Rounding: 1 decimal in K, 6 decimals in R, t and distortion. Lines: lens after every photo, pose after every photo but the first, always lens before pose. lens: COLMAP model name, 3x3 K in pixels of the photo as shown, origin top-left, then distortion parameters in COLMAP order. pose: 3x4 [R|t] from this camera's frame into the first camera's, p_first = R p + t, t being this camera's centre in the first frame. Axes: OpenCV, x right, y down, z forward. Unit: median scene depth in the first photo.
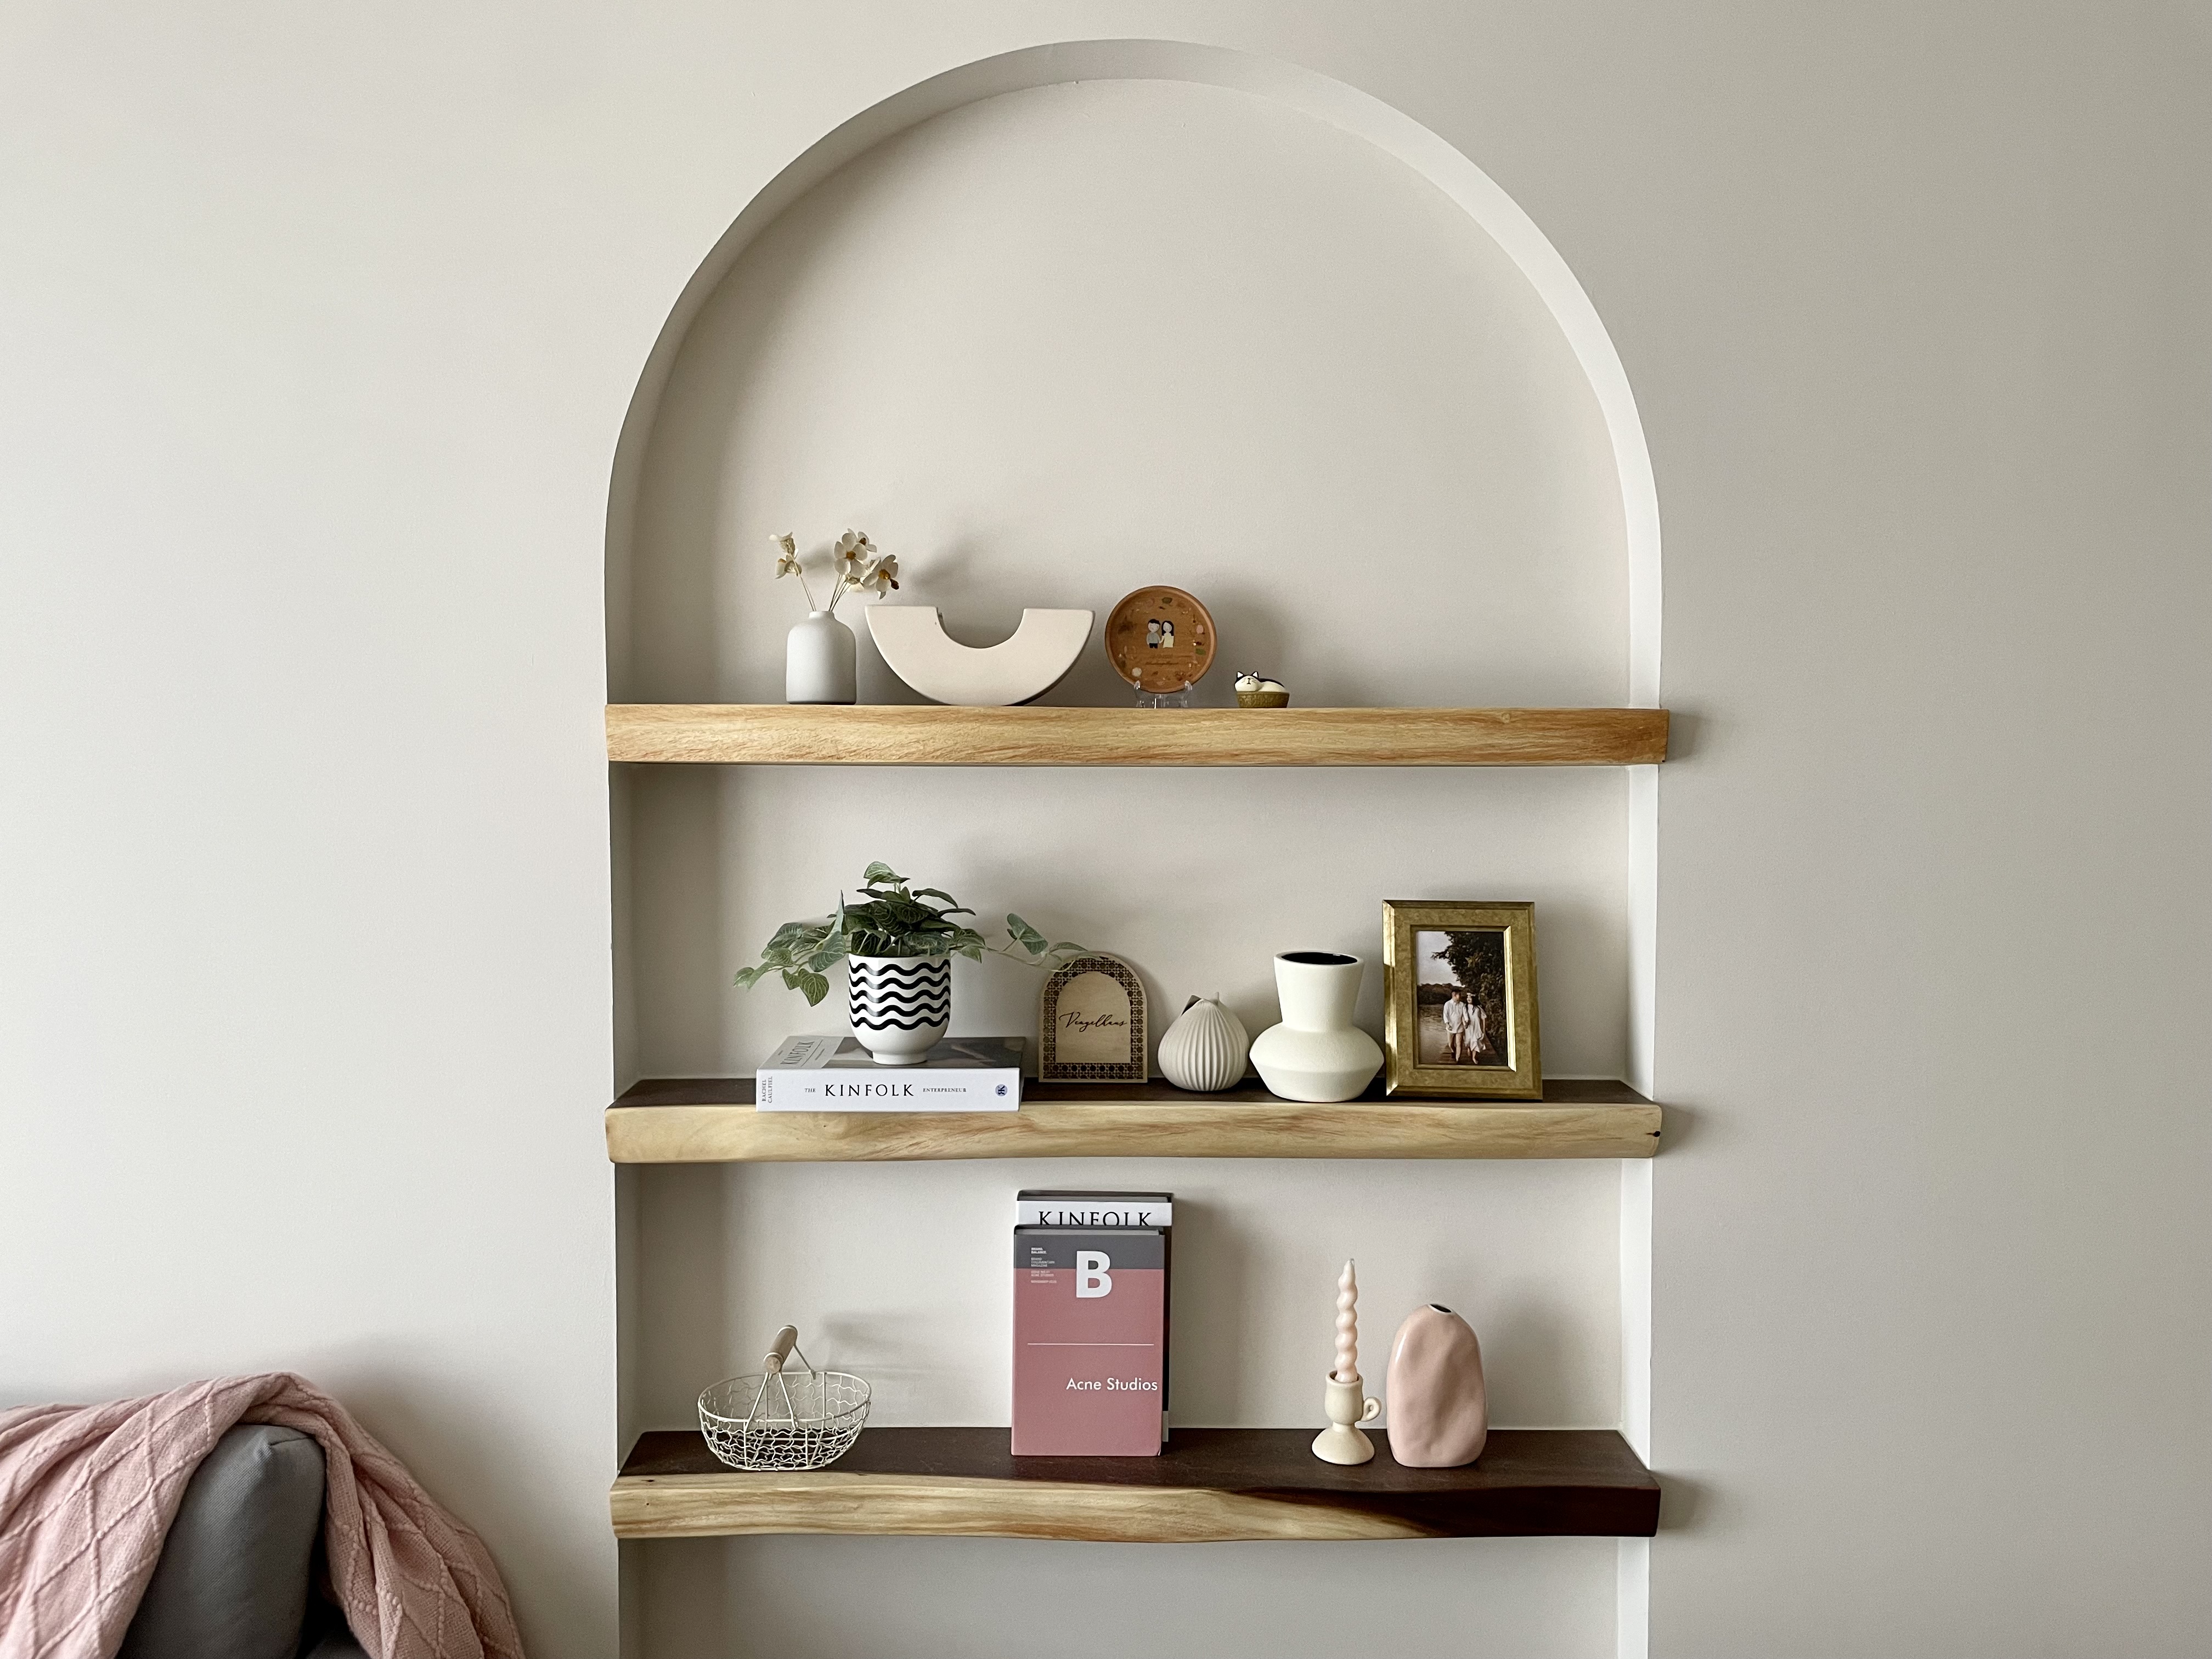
lens RADIAL K [[1677.0, 0, 1111.3], [0, 1677.0, 815.9], [0, 0, 1]] dist [0.092105, -0.126390]
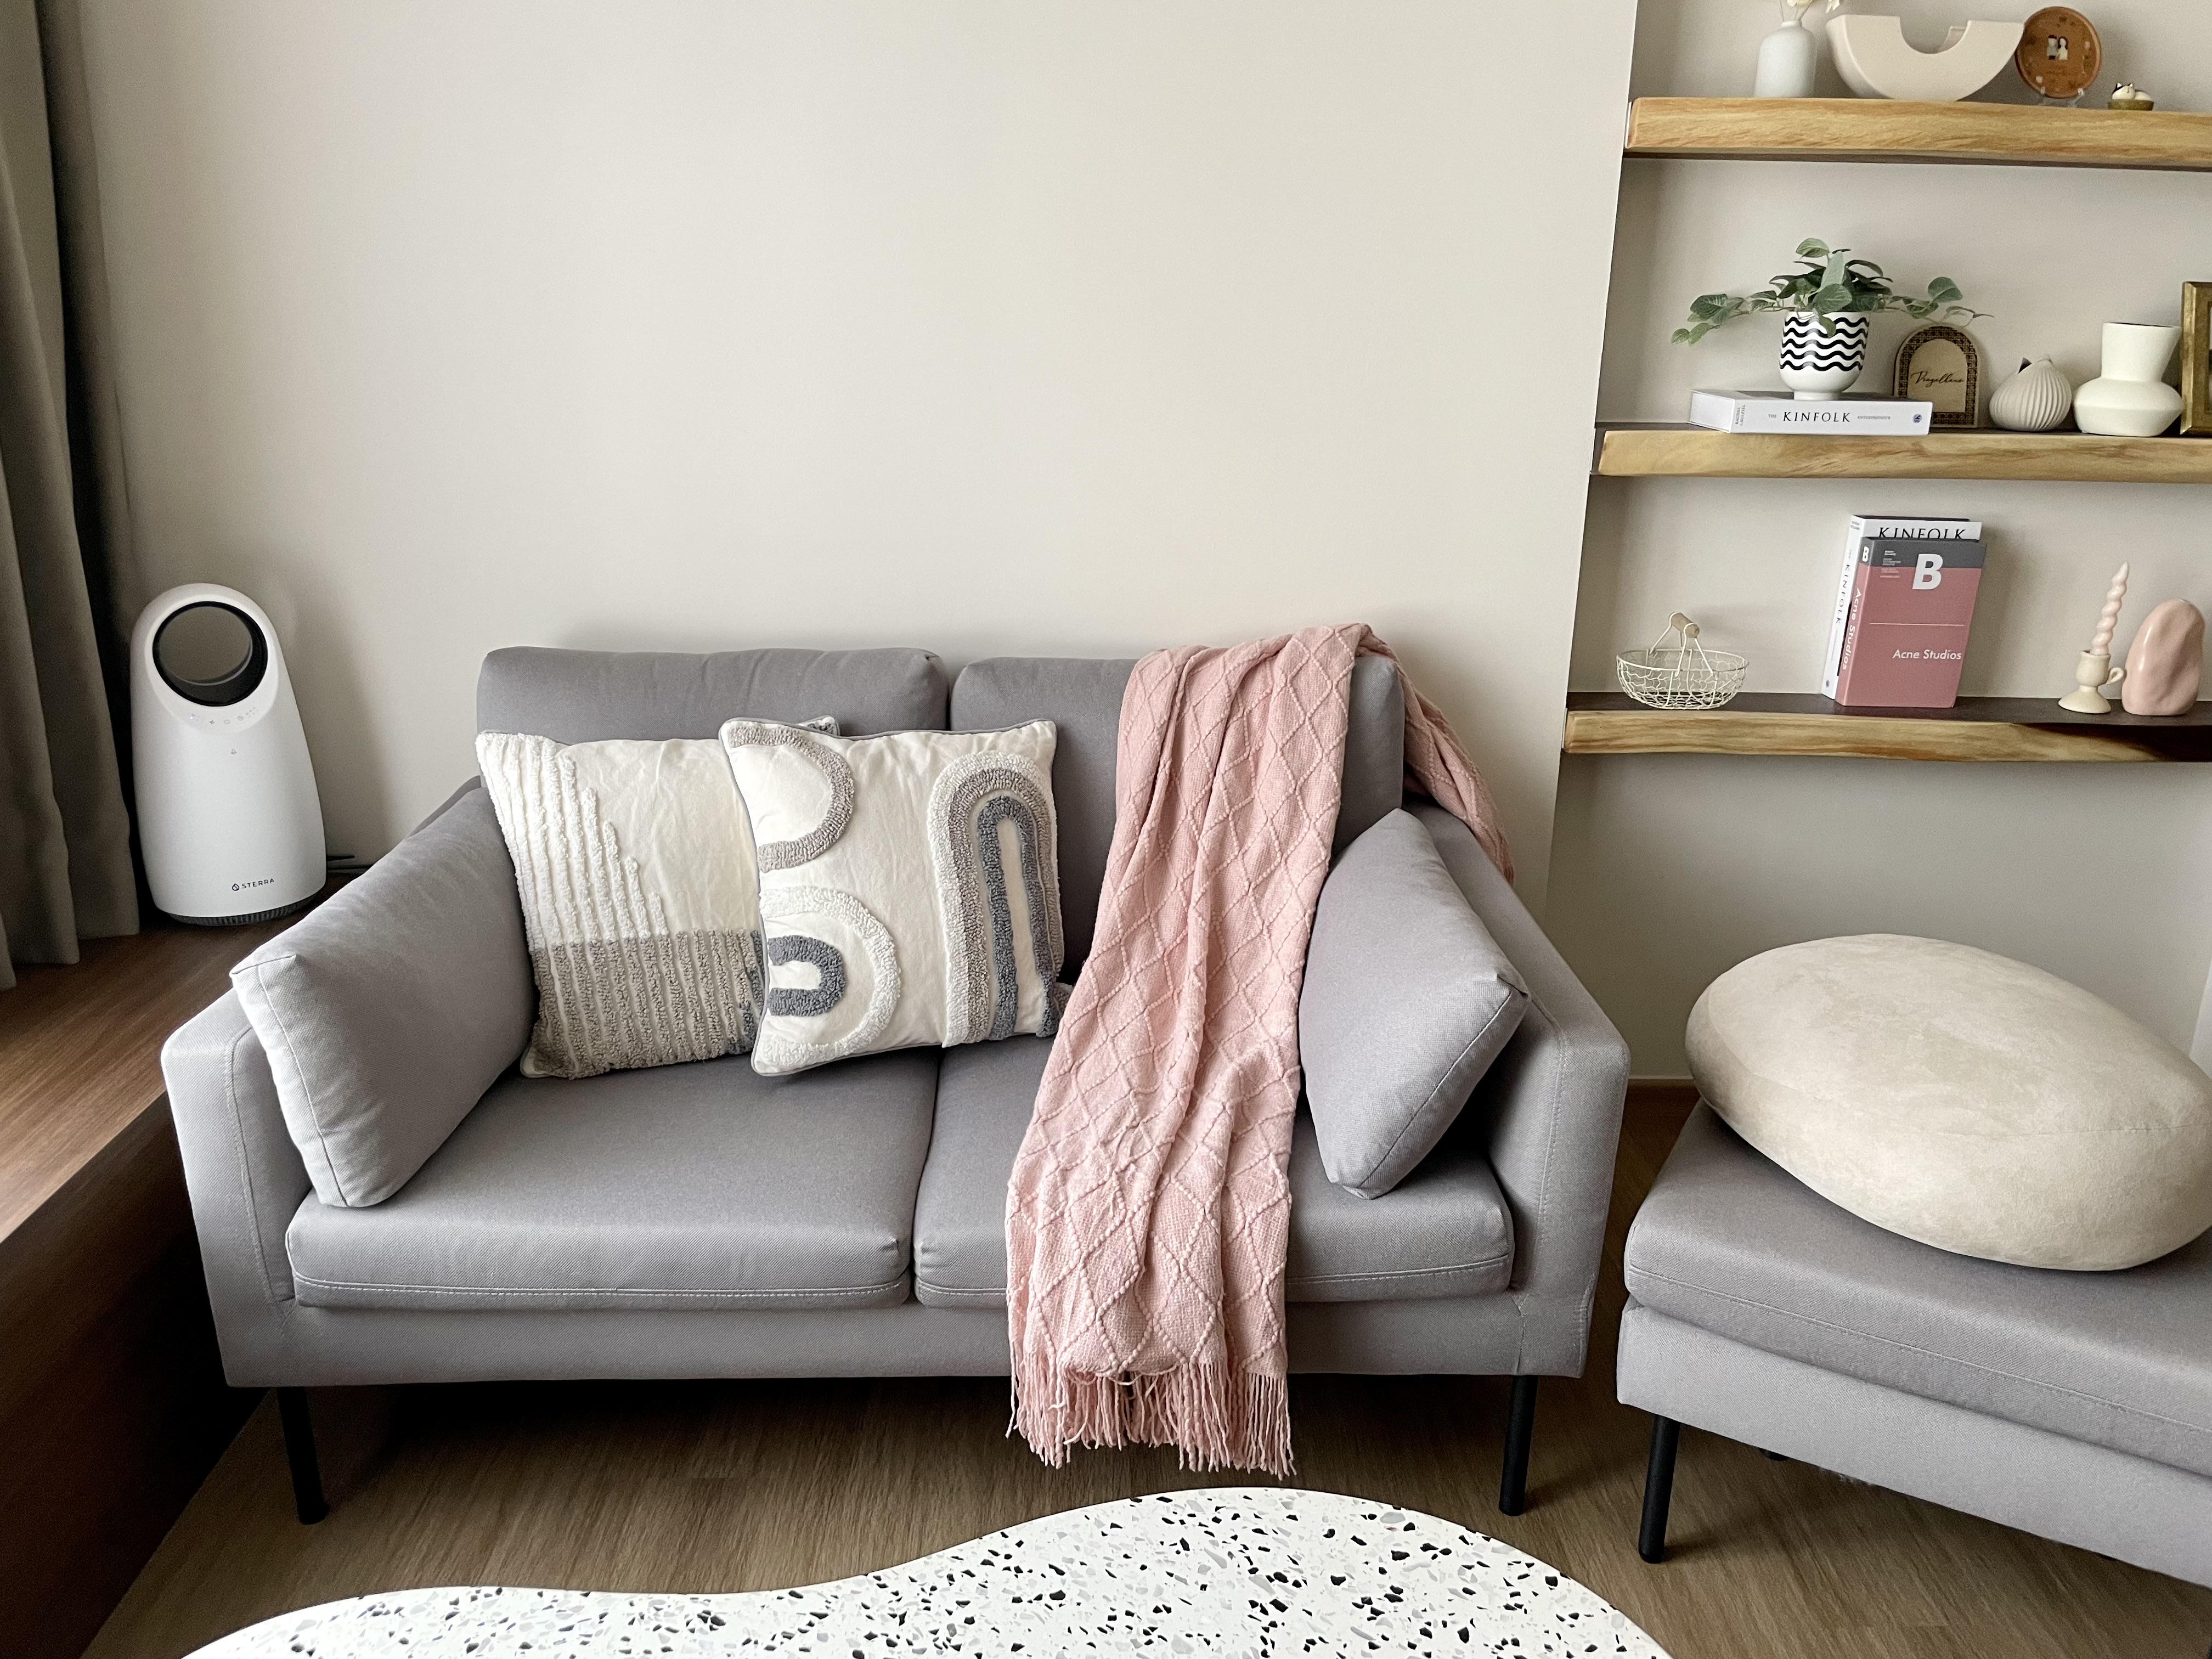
lens RADIAL K [[1677.0, 0, 1111.3], [0, 1677.0, 815.9], [0, 0, 1]] dist [0.092105, -0.126390]
pose [[0.999887, 0.011507, 0.009661, -0.667137], [-0.013578, 0.967311, 0.253229, 0.128930], [-0.006431, -0.253331, 0.967358, -0.336922]]
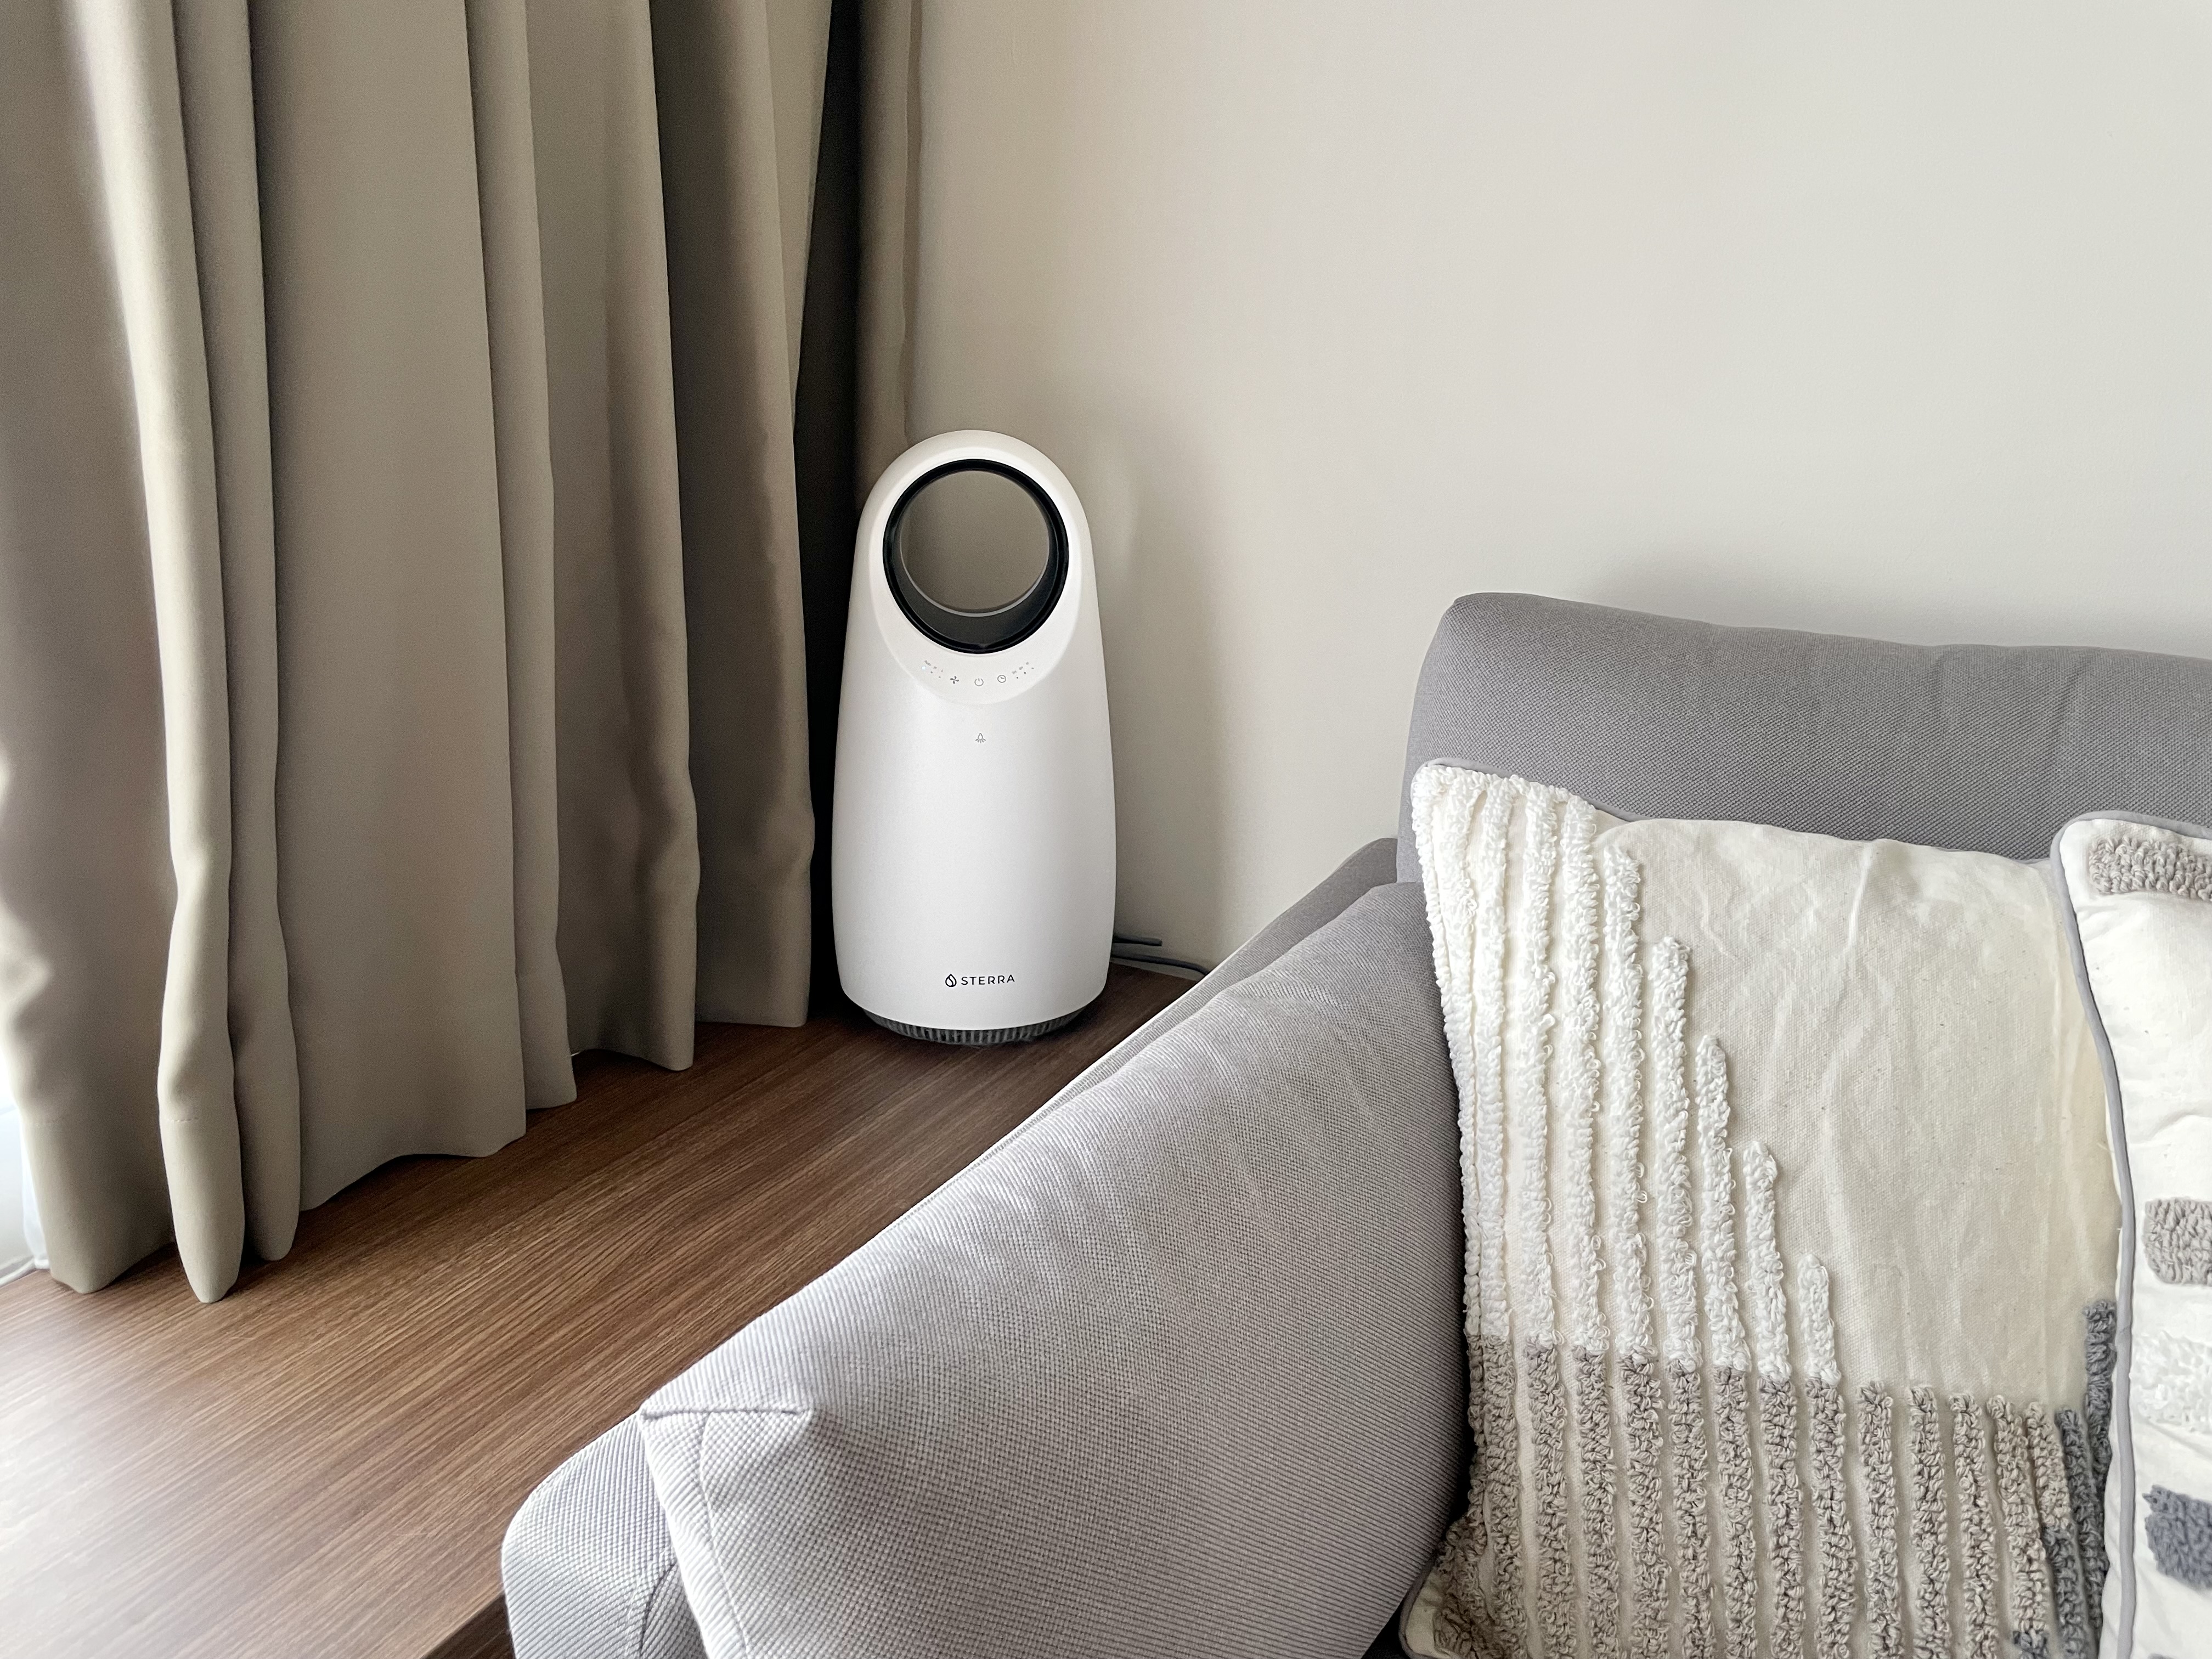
lens RADIAL K [[1677.0, 0, 1111.3], [0, 1677.0, 815.9], [0, 0, 1]] dist [0.092105, -0.126390]
pose [[0.872625, 0.157483, -0.462303, -0.979126], [-0.047939, 0.969633, 0.239819, 0.296465], [0.486032, -0.187110, 0.853676, 0.432948]]
